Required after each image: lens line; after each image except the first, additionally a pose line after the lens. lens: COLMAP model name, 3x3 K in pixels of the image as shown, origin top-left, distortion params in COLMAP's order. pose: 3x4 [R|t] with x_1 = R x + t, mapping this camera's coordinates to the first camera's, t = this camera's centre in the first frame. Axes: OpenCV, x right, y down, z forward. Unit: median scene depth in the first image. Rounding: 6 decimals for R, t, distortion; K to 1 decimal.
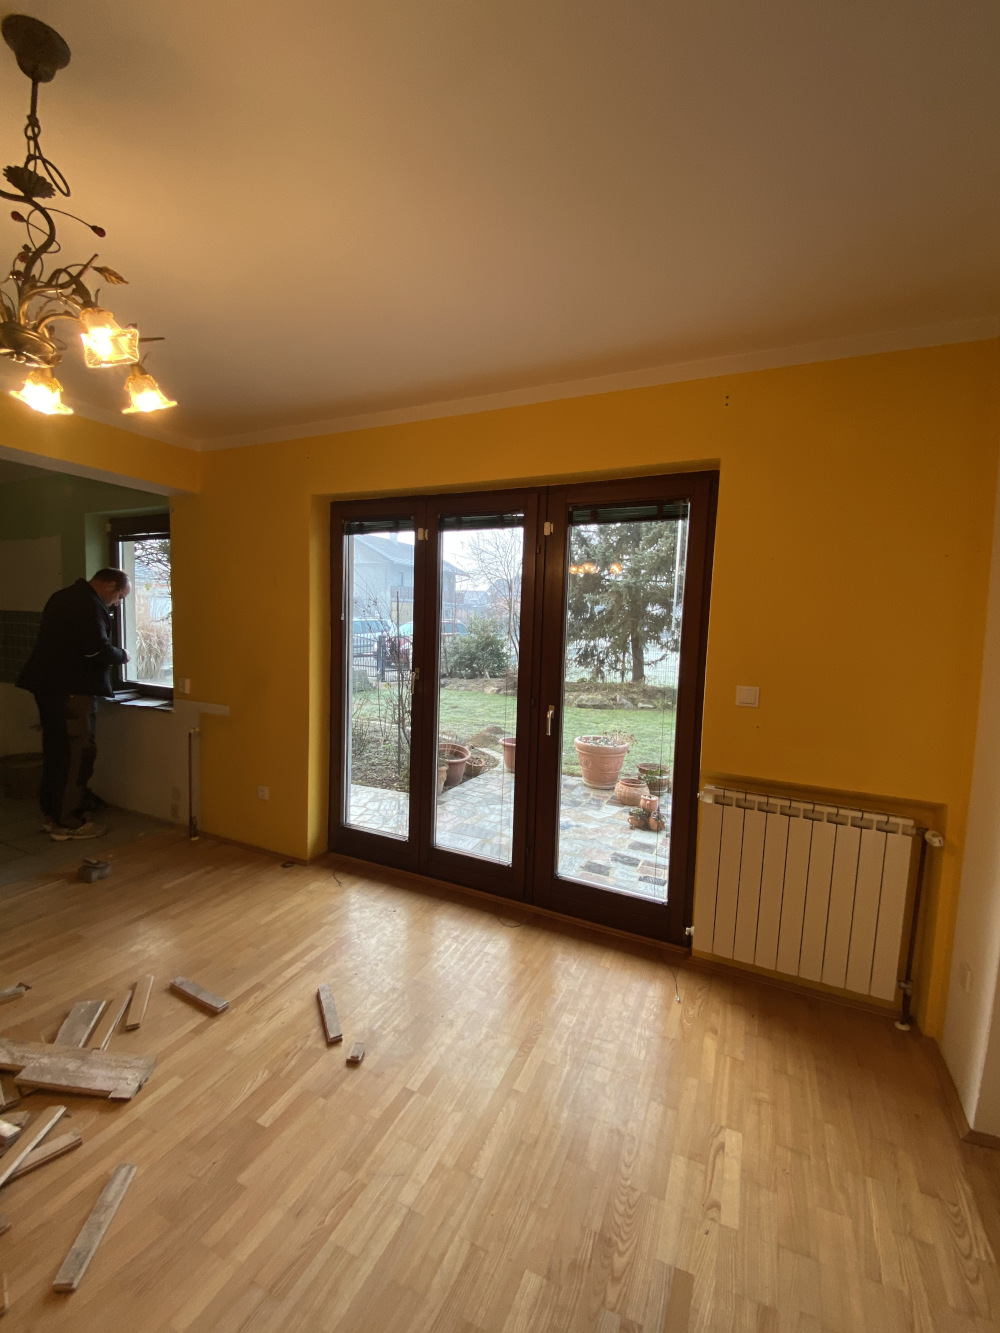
lens RADIAL K [[548.0, 0, 500.0], [0, 548.0, 666.5], [0, 0, 1]] dist [0.014730, -0.015428]
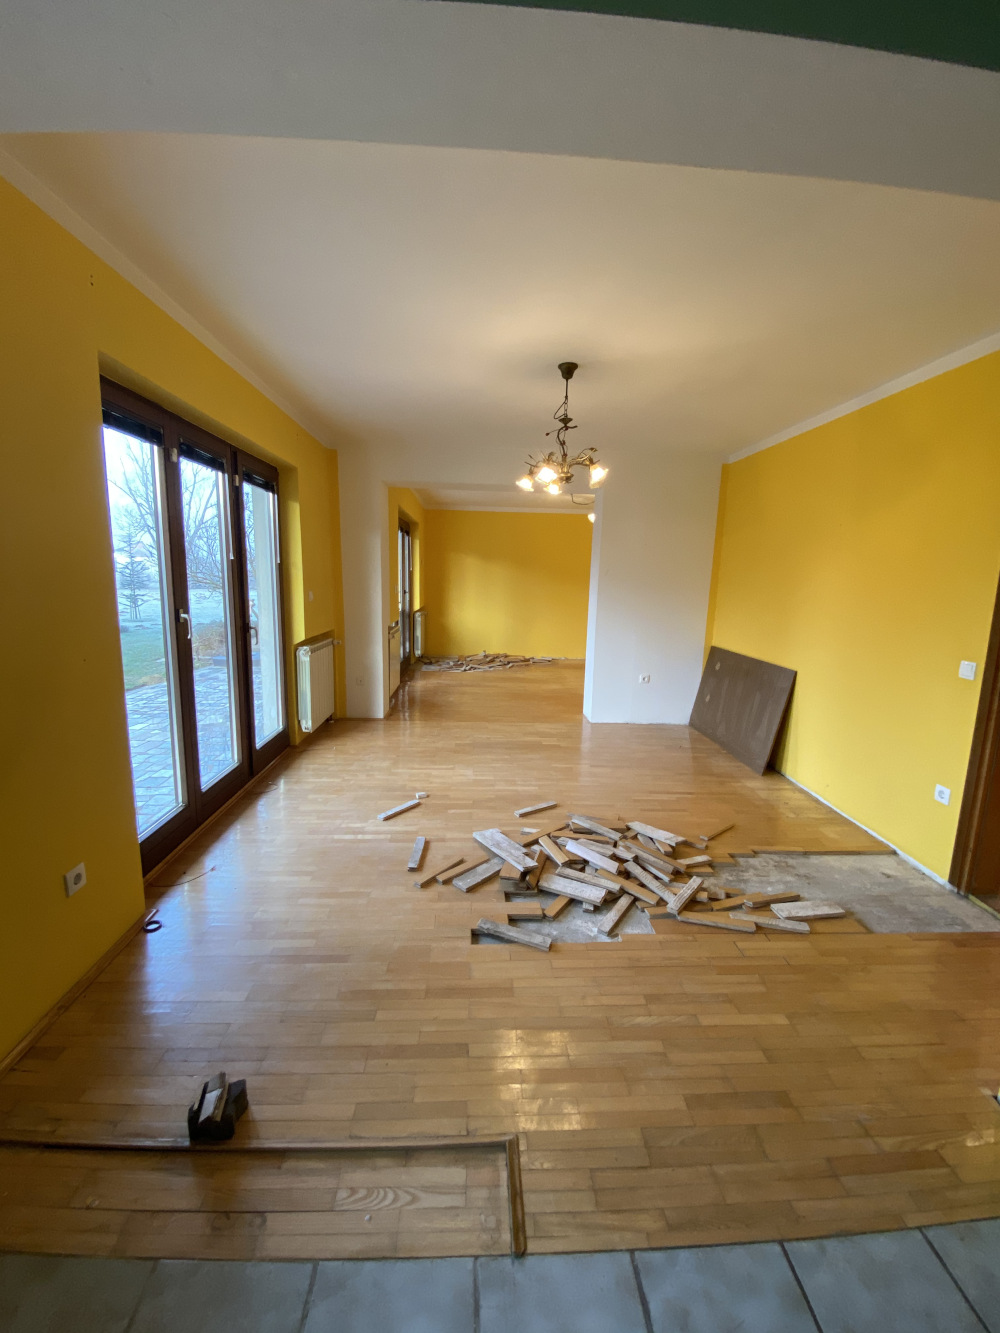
lens RADIAL K [[548.0, 0, 500.0], [0, 548.0, 666.5], [0, 0, 1]] dist [0.014730, -0.015428]
pose [[-0.465164, -0.190981, 0.864378, -1.720706], [0.023232, 0.973480, 0.227589, -0.142830], [-0.884920, 0.125947, -0.448391, 1.372960]]
